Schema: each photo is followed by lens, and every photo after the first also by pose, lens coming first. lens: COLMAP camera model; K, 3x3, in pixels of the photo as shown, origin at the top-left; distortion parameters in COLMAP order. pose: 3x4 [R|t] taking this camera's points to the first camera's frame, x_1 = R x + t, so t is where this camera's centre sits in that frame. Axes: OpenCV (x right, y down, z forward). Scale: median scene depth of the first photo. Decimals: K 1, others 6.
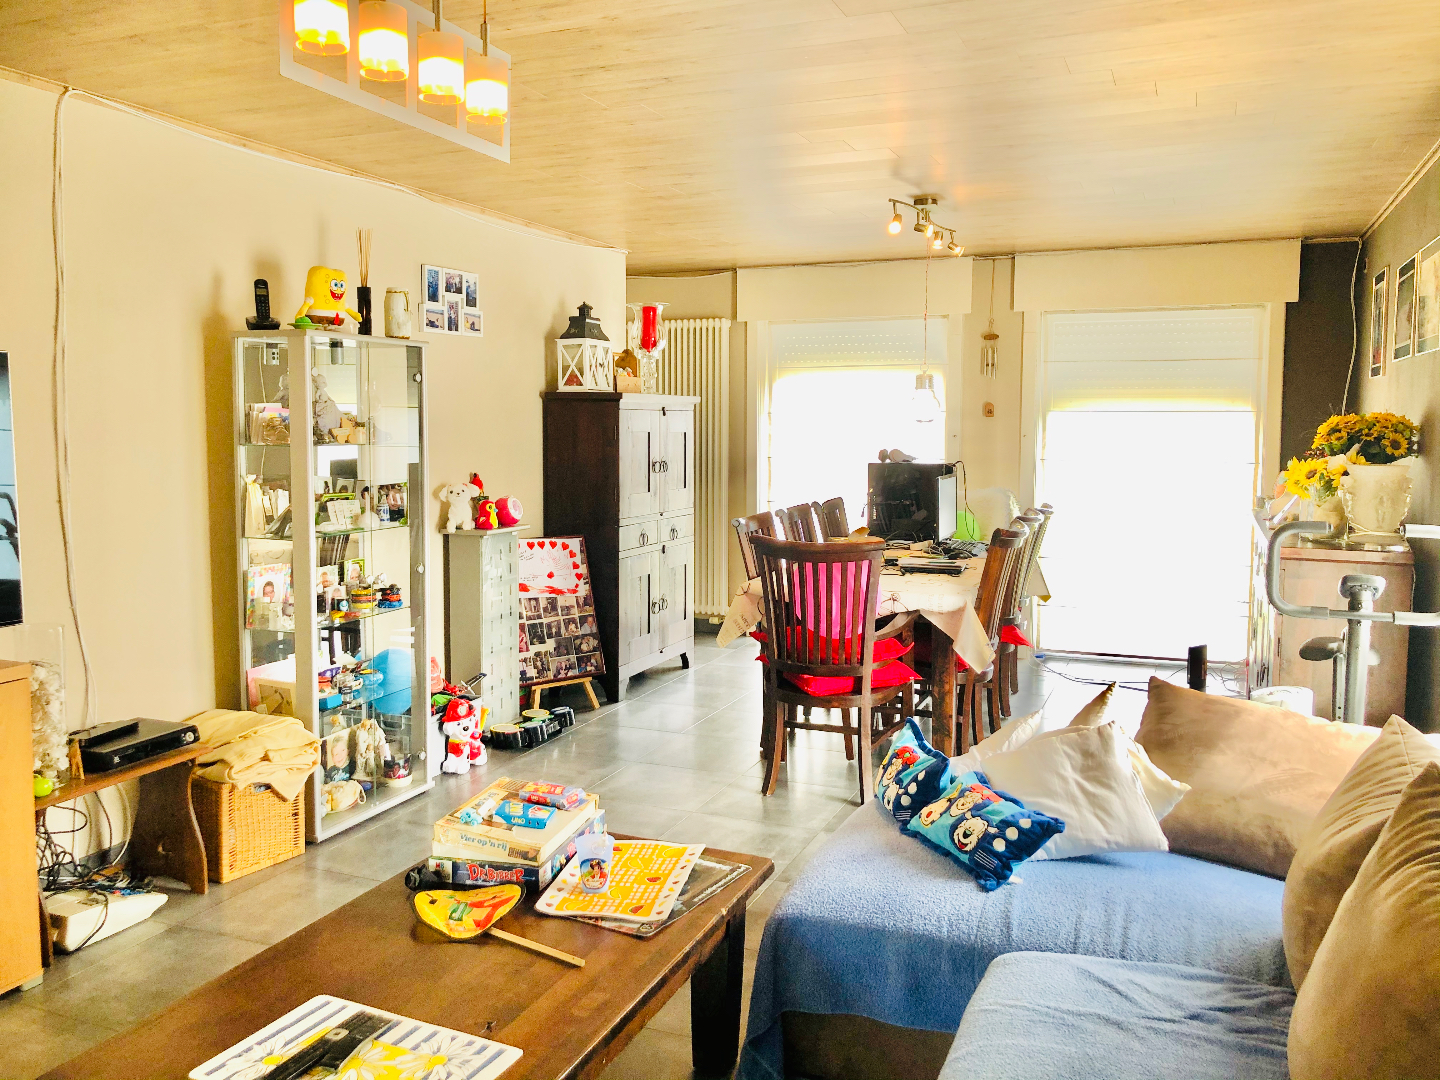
lens RADIAL K [[1179.5, 0, 708.9], [0, 1179.5, 537.7], [0, 0, 1]] dist [0.045243, -0.029478]
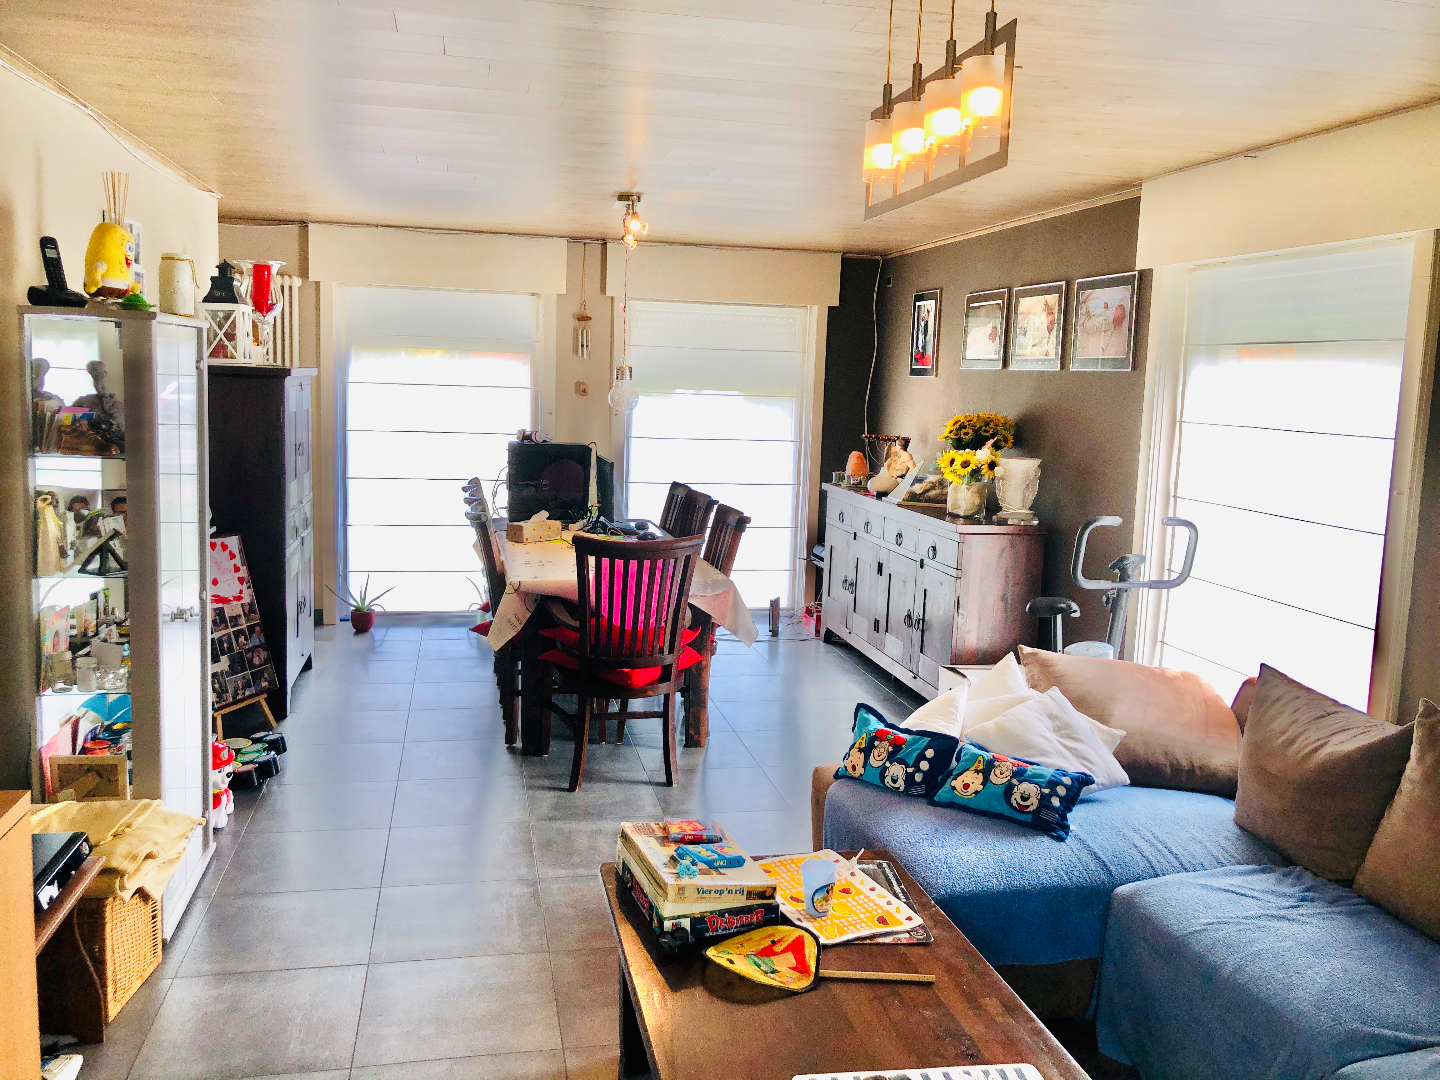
lens RADIAL K [[1179.5, 0, 714.6], [0, 1179.5, 542.0], [0, 0, 1]] dist [0.045243, -0.029478]
pose [[0.826766, -0.054218, 0.559928, -0.420522], [0.024579, 0.997876, 0.060331, -0.053539], [-0.562009, -0.036117, 0.826342, 0.113863]]
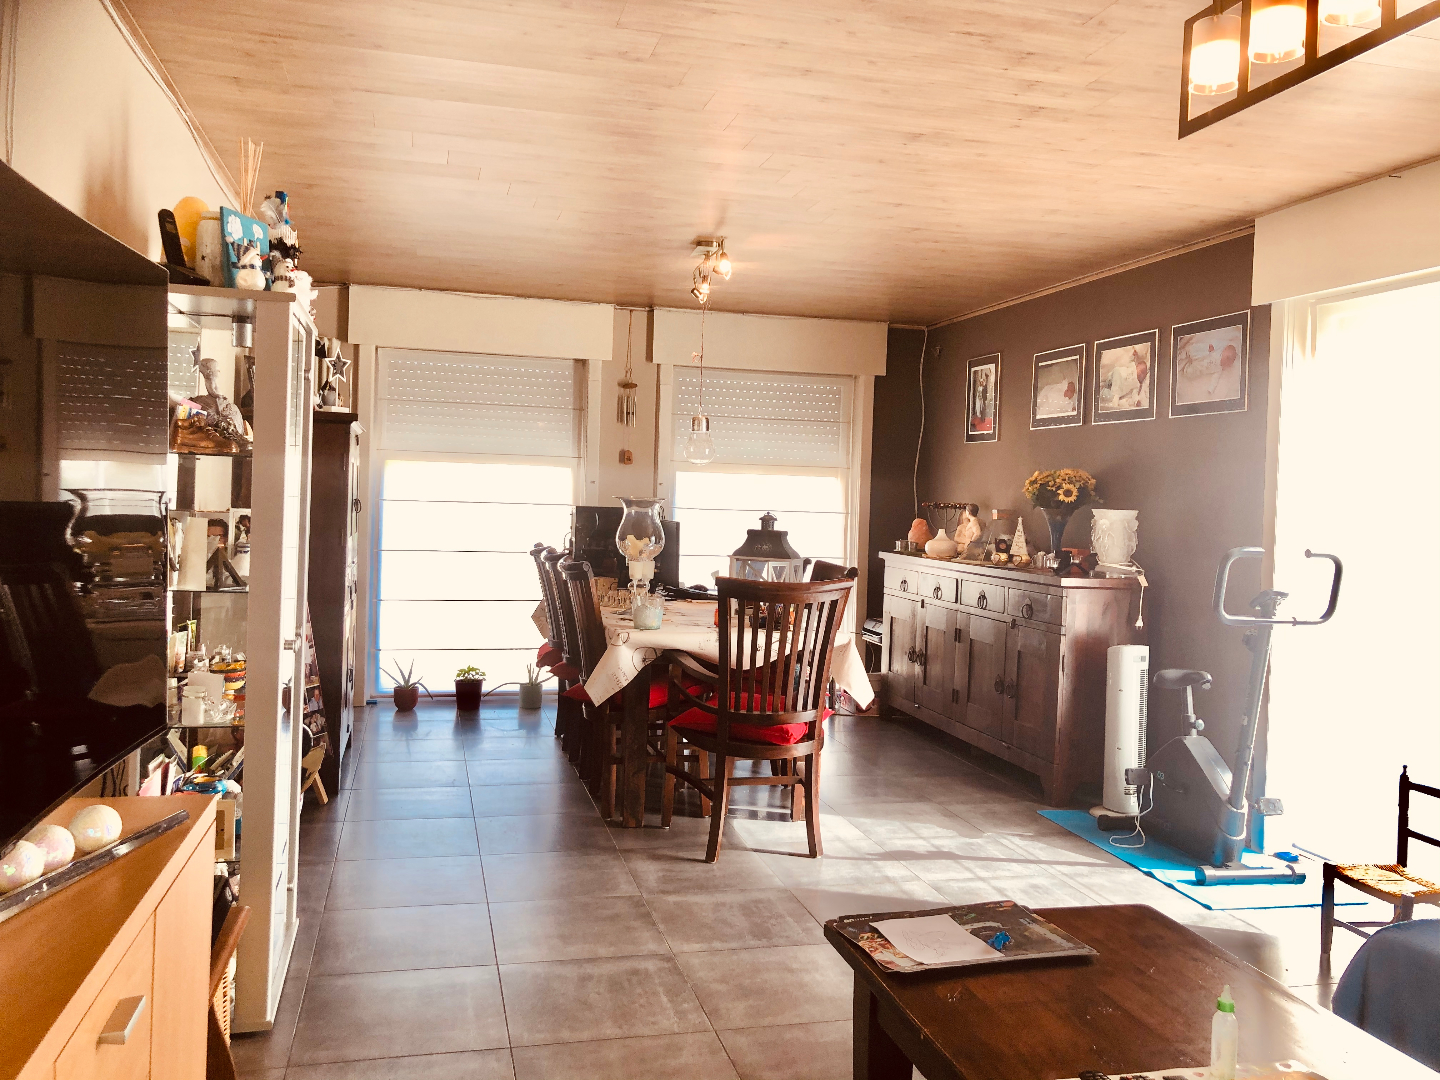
lens RADIAL K [[1179.5, 0, 716.2], [0, 1179.5, 533.2], [0, 0, 1]] dist [0.045243, -0.029478]
pose [[0.799617, 0.005512, 0.600486, -0.496108], [0.030820, 0.998263, -0.050204, 0.014344], [-0.599719, 0.058651, 0.798058, 0.260181]]
